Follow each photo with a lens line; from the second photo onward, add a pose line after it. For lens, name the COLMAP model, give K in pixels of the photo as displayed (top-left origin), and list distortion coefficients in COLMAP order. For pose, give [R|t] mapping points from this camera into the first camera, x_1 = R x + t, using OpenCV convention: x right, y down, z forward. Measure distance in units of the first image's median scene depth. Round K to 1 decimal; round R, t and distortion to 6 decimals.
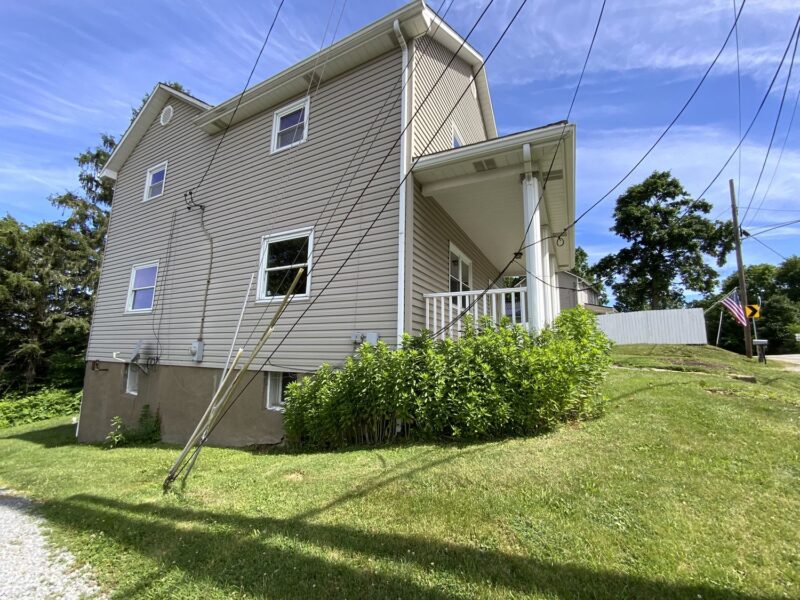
lens RADIAL K [[328.8, 0, 400.0], [0, 328.8, 300.0], [0, 0, 1]] dist [0.012061, -0.017509]
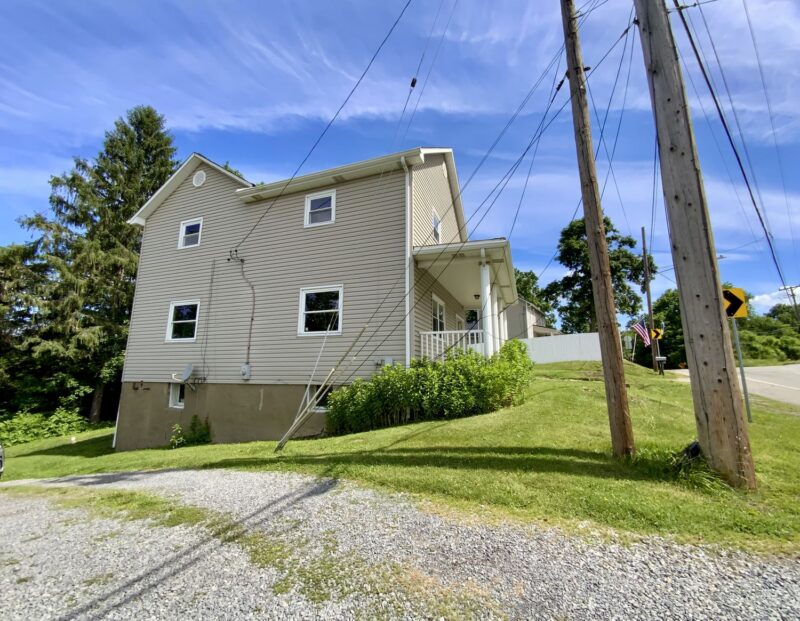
lens RADIAL K [[336.9, 0, 400.0], [0, 336.9, 310.5], [0, 0, 1]] dist [-0.000120, -0.011708]
pose [[0.992489, 0.005869, 0.122196, -0.134697], [-0.003218, 0.999755, -0.021884, -0.053475], [-0.122294, 0.021326, 0.992265, -0.357116]]
